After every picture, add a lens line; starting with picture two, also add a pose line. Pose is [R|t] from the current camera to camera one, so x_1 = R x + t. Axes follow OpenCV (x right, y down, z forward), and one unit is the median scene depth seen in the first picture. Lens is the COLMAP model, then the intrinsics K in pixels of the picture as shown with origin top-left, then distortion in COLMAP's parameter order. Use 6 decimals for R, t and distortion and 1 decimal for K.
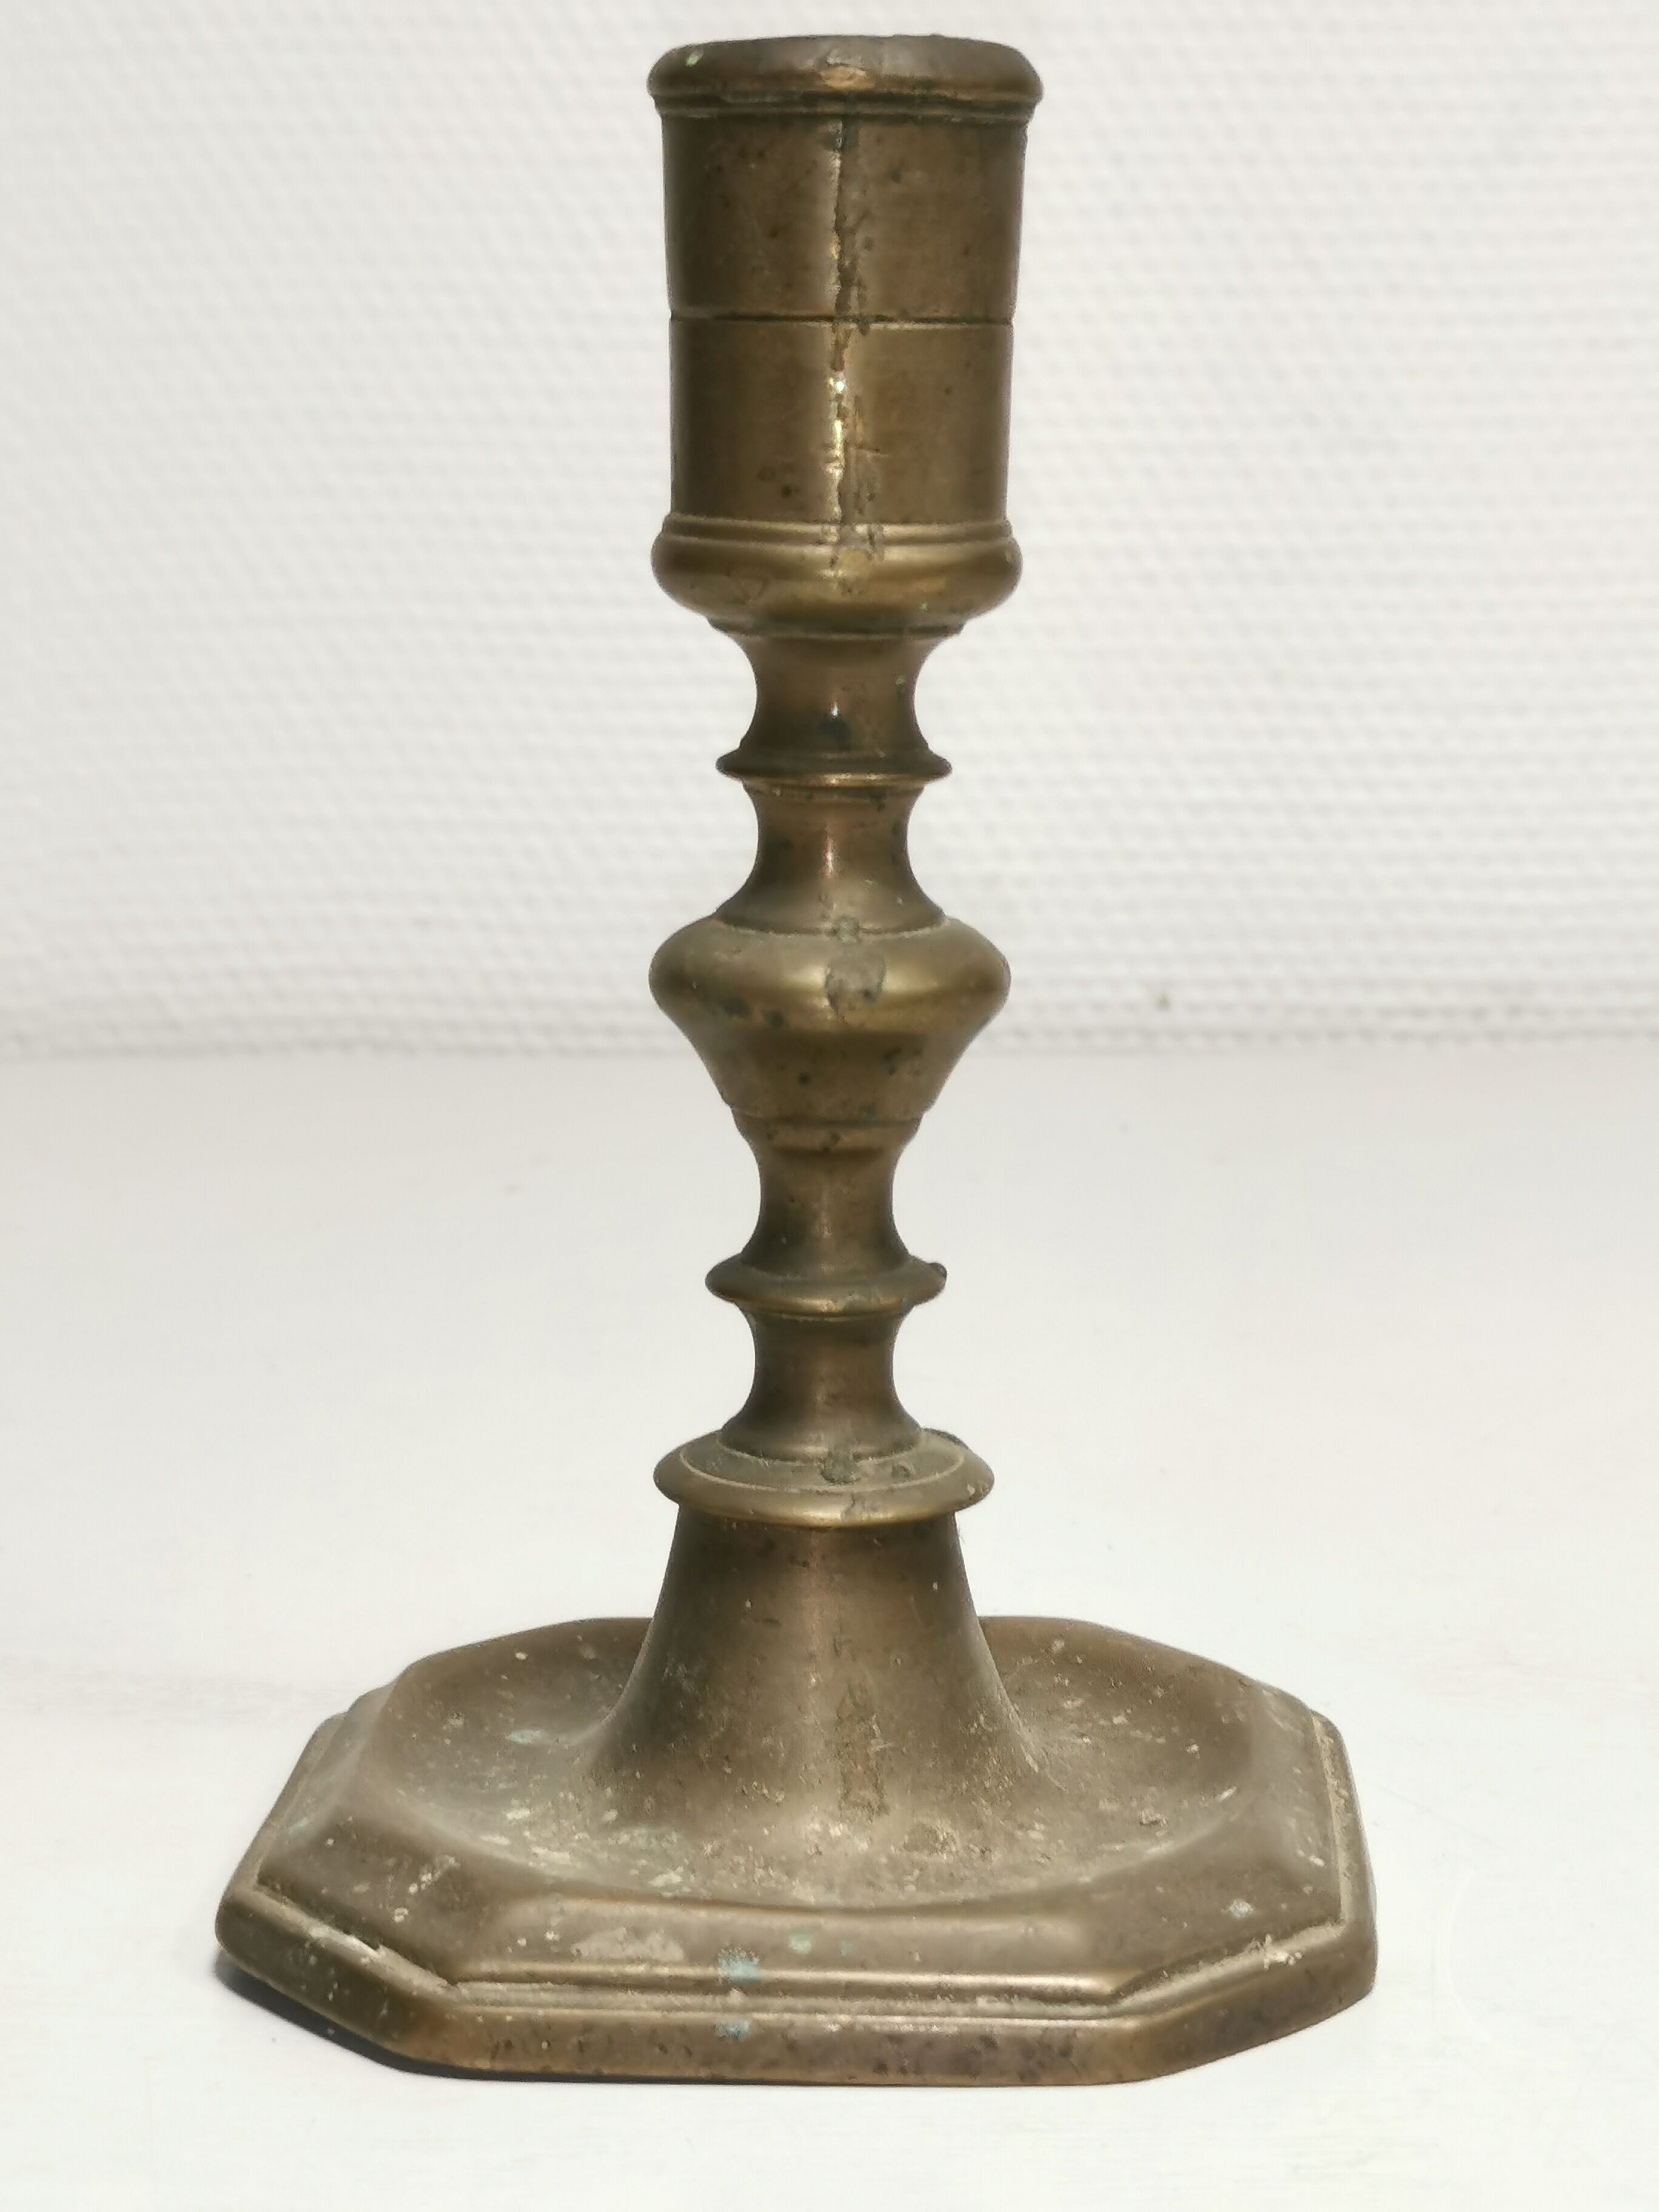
lens RADIAL K [[4432.2, 0, 826.7], [0, 4432.2, 1107.7], [0, 0, 1]] dist [0.046794, 0.000000]
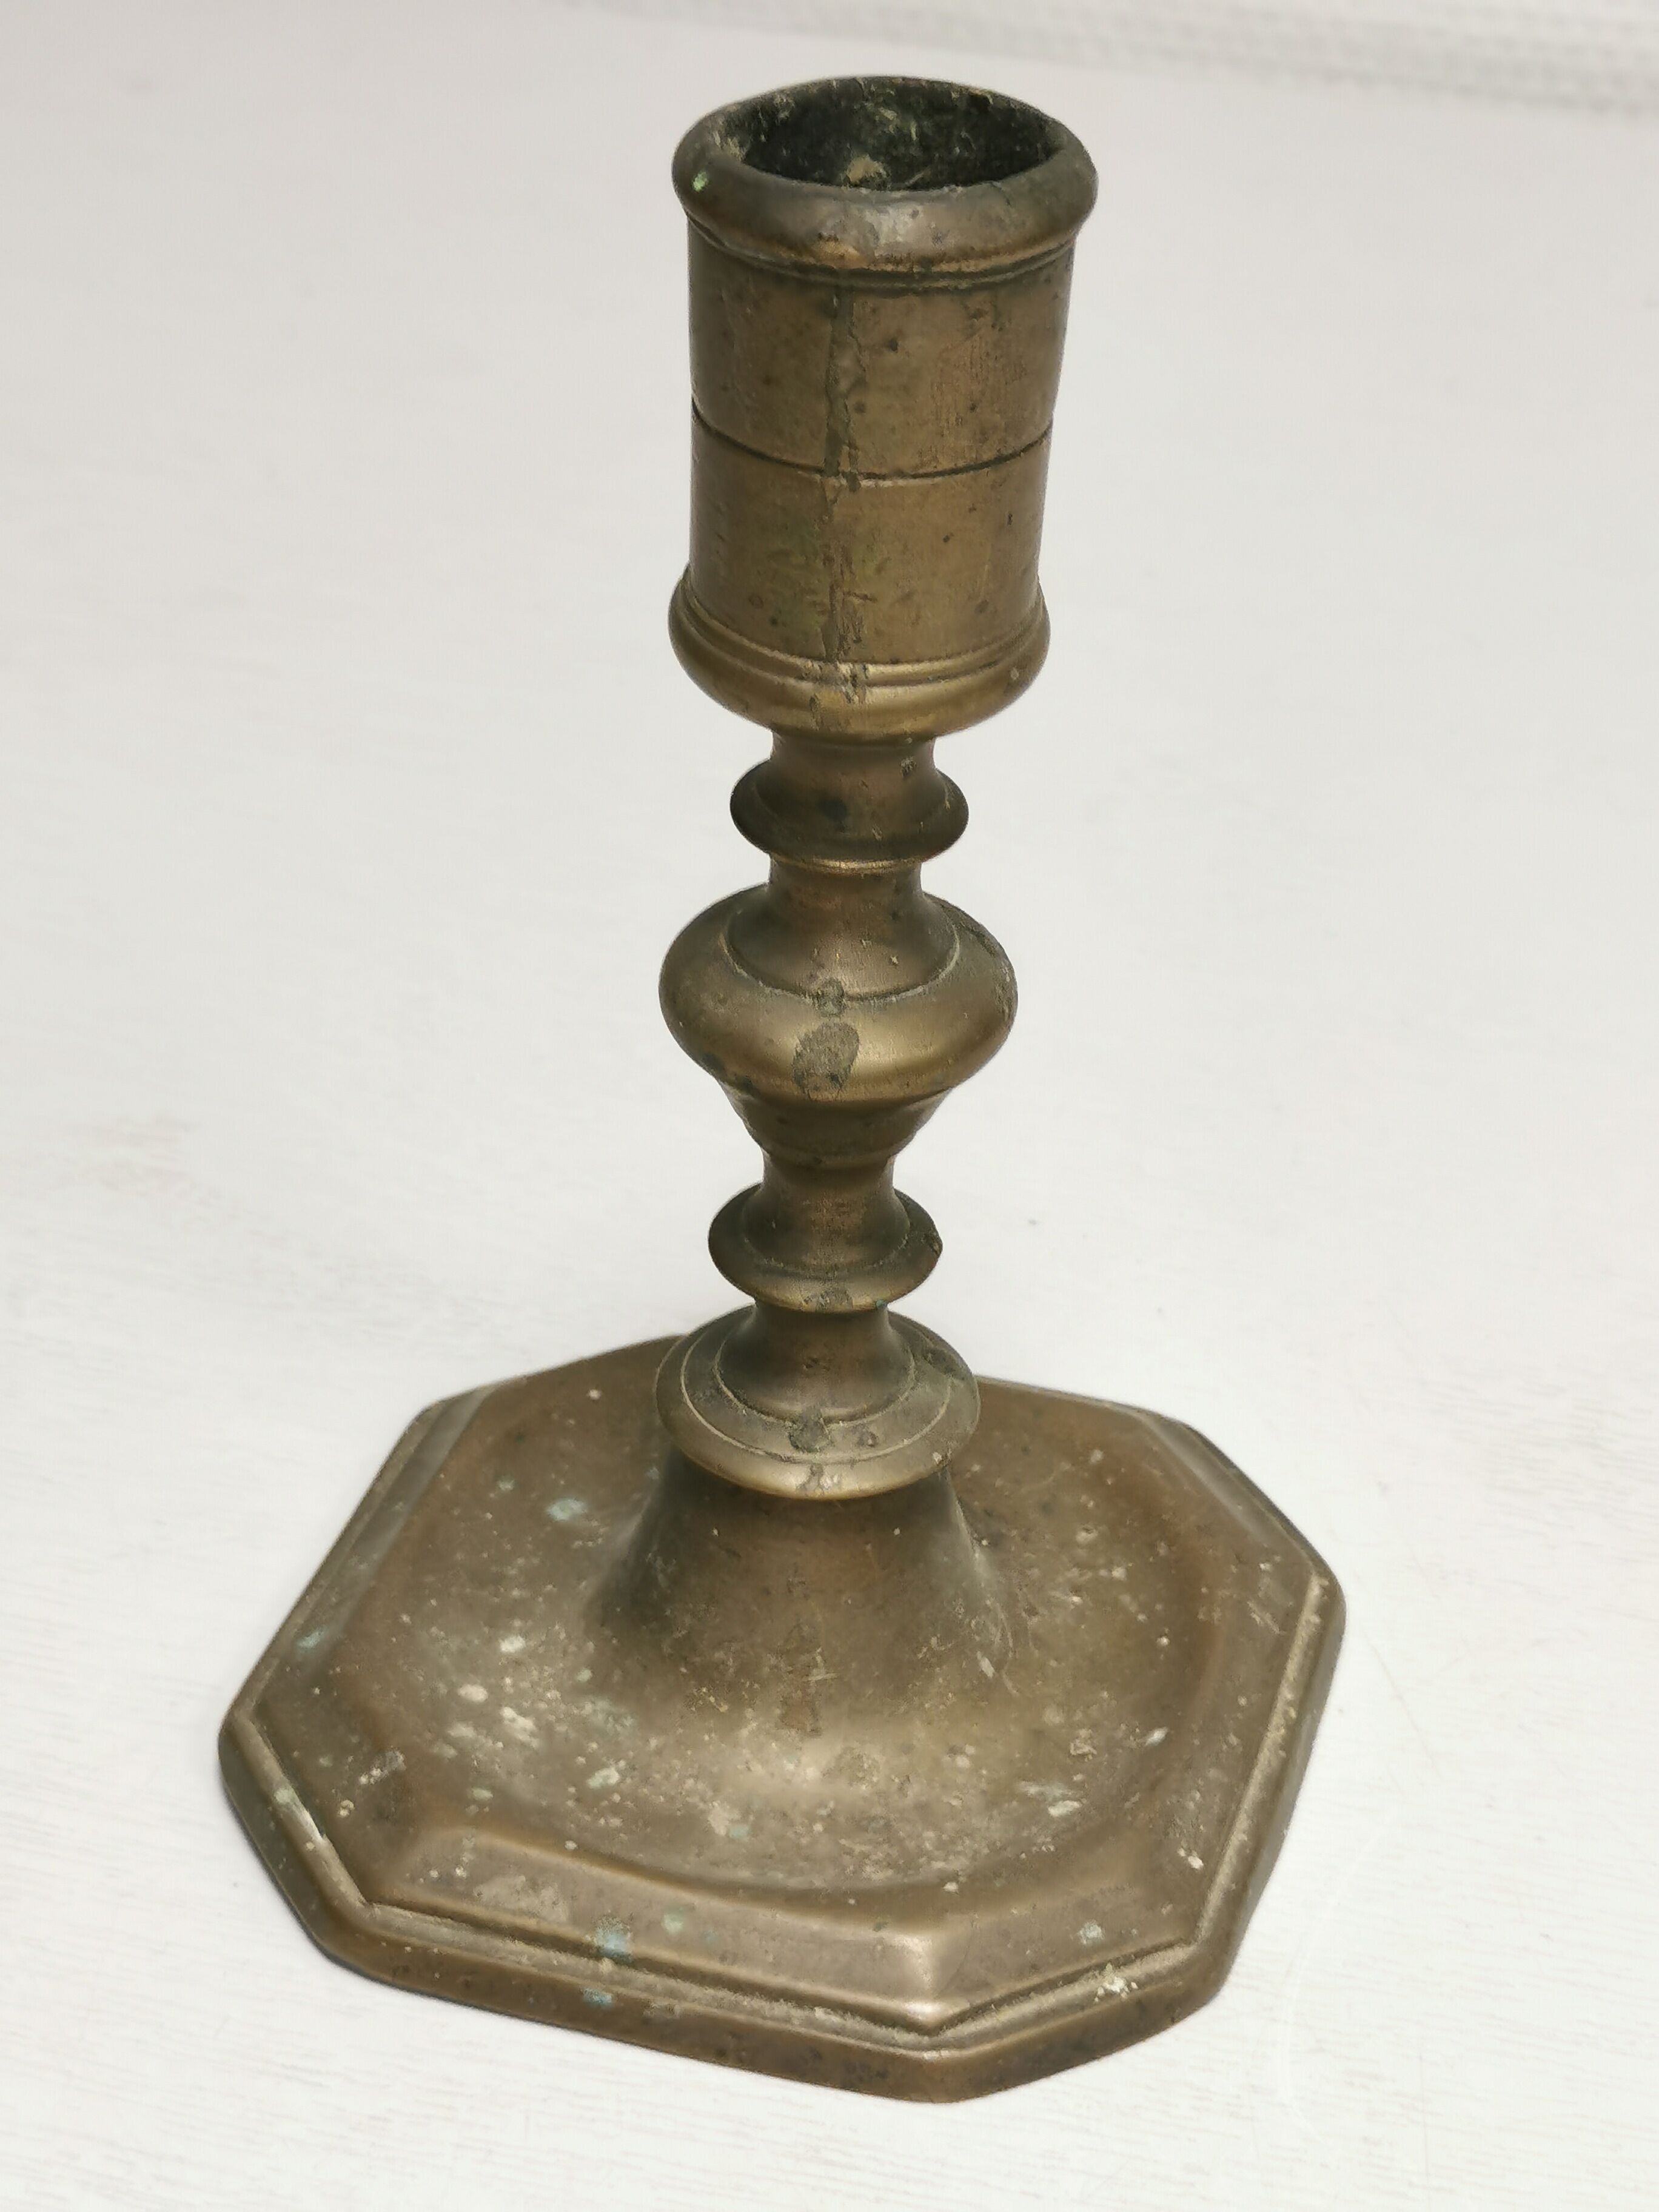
lens RADIAL K [[4432.2, 0, 775.5], [0, 4432.2, 1227.0], [0, 0, 1]] dist [0.046794, 0.000000]
pose [[0.973327, 0.152128, -0.171729, 0.177552], [-0.073622, 0.916060, 0.394226, -0.397690], [0.217286, -0.371068, 0.902826, 0.068166]]
